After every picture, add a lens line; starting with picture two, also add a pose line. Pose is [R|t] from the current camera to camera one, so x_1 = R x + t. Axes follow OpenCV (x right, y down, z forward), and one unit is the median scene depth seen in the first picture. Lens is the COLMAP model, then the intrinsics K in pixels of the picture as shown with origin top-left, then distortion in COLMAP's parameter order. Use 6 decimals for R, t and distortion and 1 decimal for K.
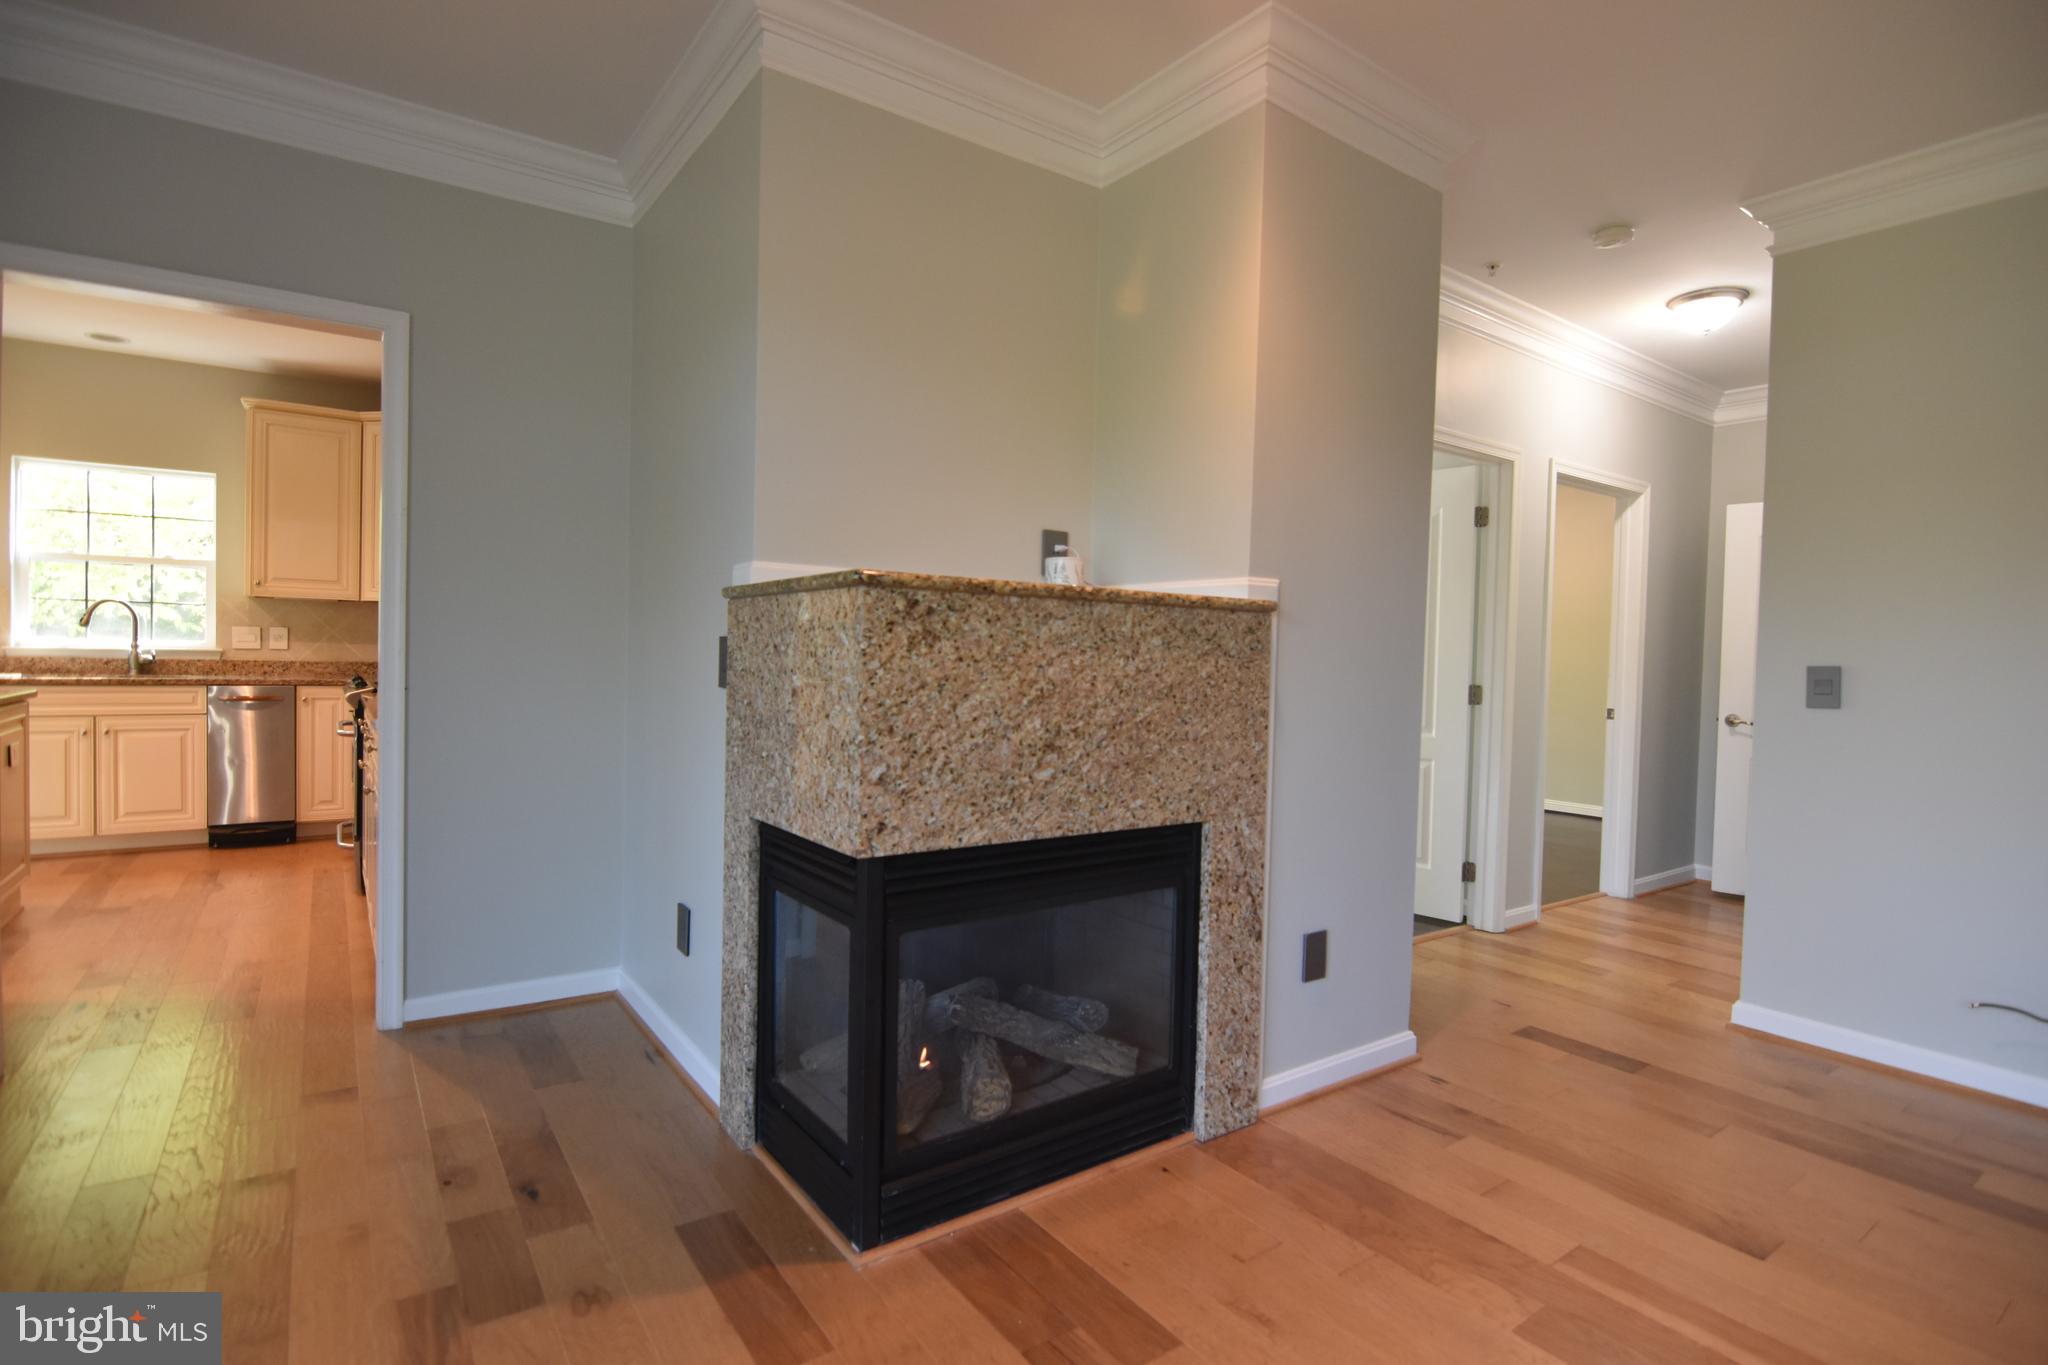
lens RADIAL K [[991.0, 0, 1032.7], [0, 991.0, 678.9], [0, 0, 1]] dist [-0.000645, -0.012450]
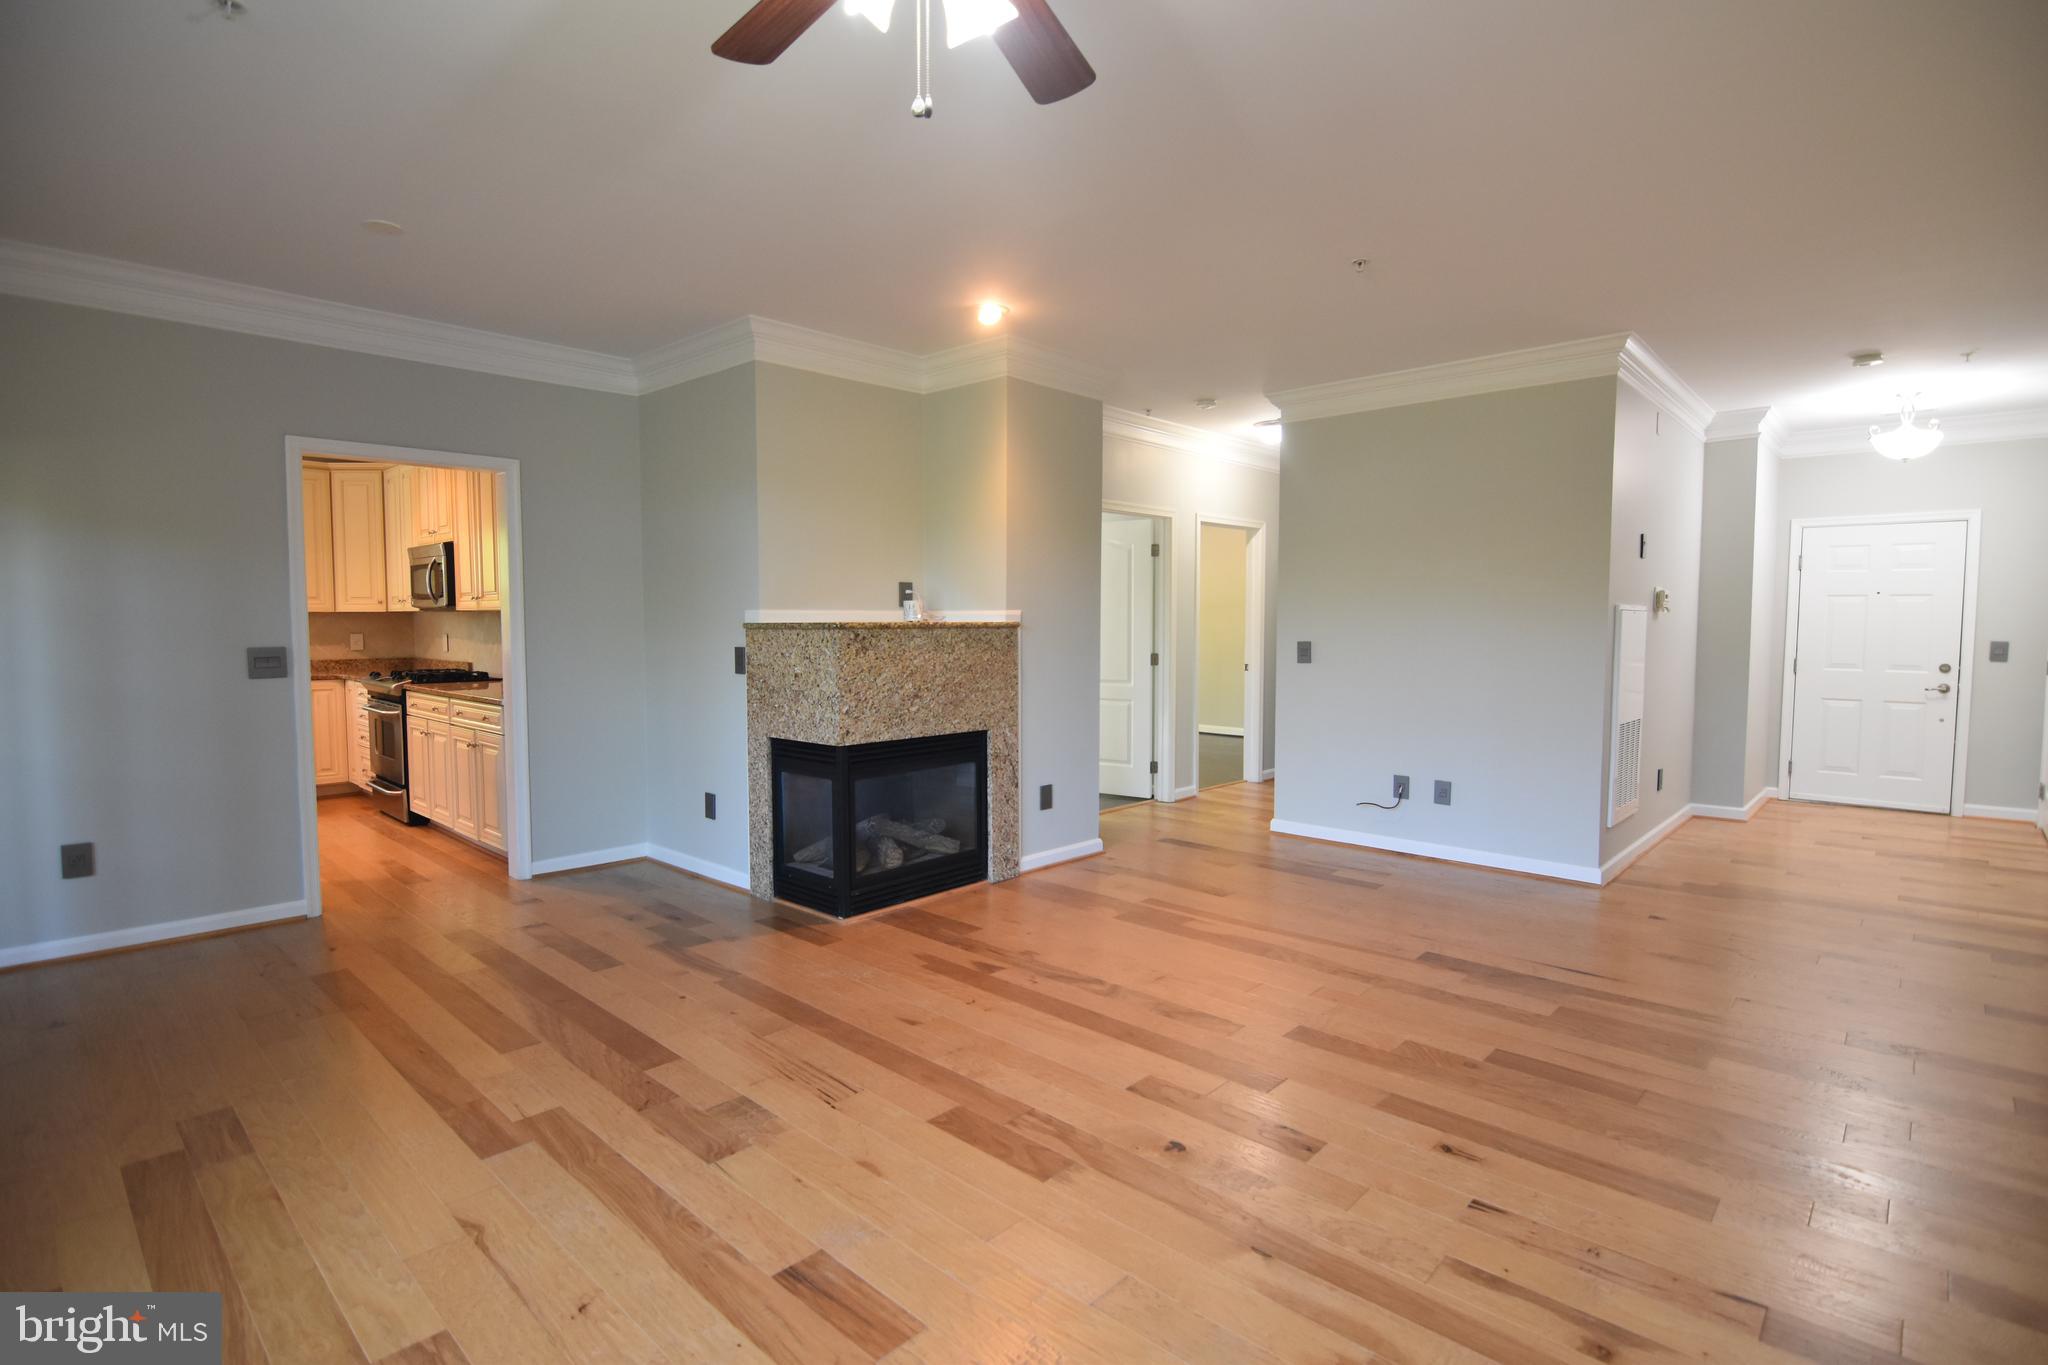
lens RADIAL K [[991.0, 0, 1032.7], [0, 991.0, 678.9], [0, 0, 1]] dist [-0.000645, -0.012450]
pose [[0.979347, -0.037610, 0.198657, -0.144656], [0.030245, 0.998743, 0.039979, -0.043307], [-0.199911, -0.033145, 0.979253, -1.055062]]
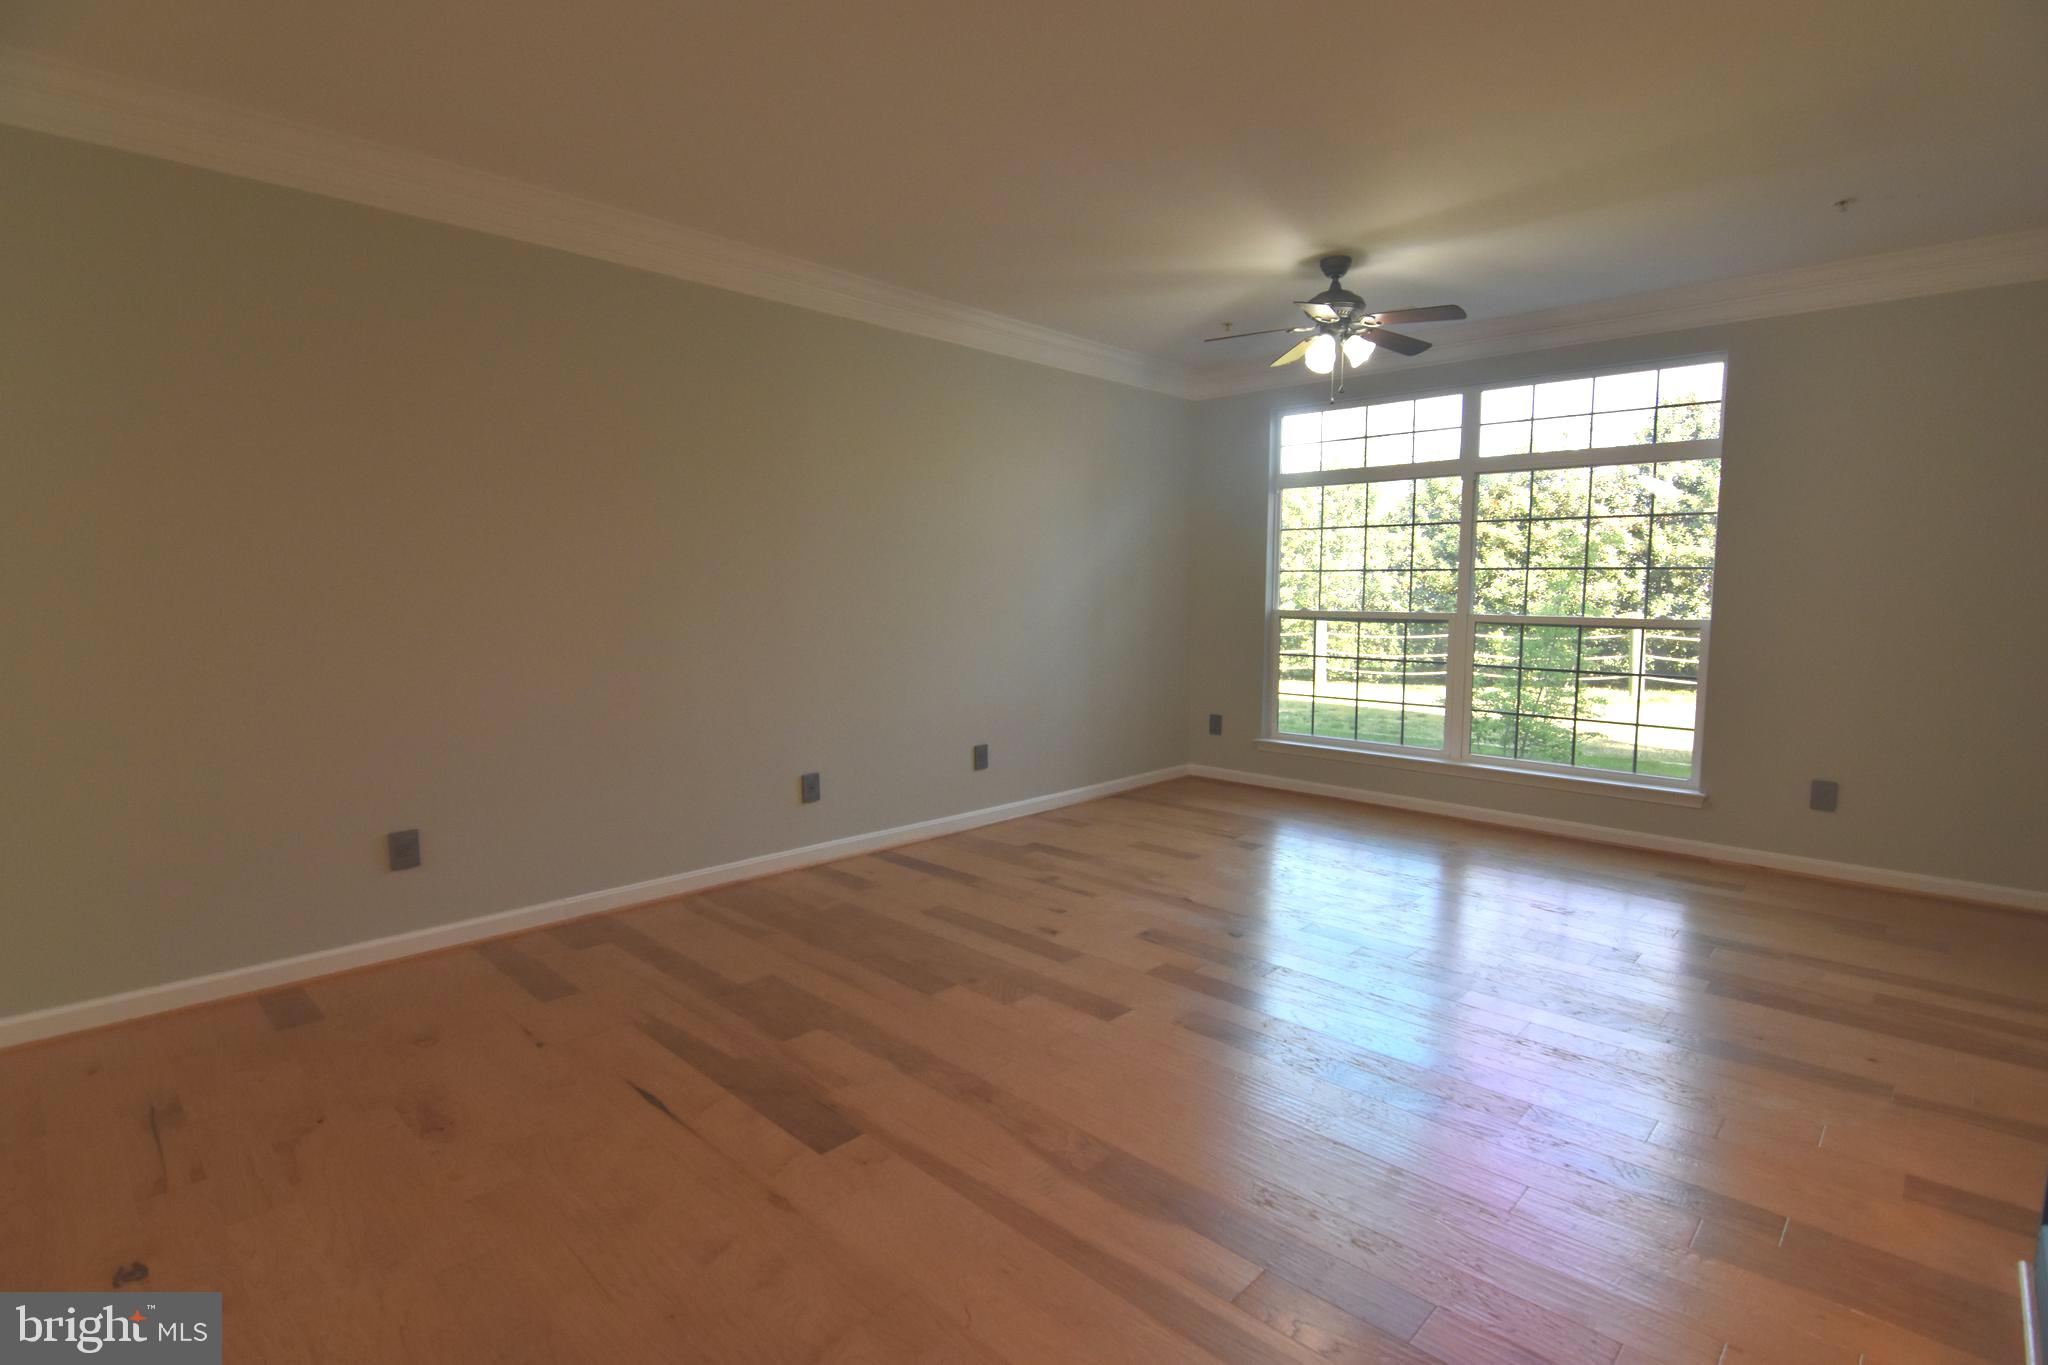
lens RADIAL K [[991.0, 0, 1032.7], [0, 991.0, 678.9], [0, 0, 1]] dist [-0.000645, -0.012450]
pose [[-0.981366, -0.018587, -0.191247, 0.818427], [-0.040374, 0.993037, 0.110664, -0.059726], [0.187858, 0.116323, -0.975284, 1.352154]]
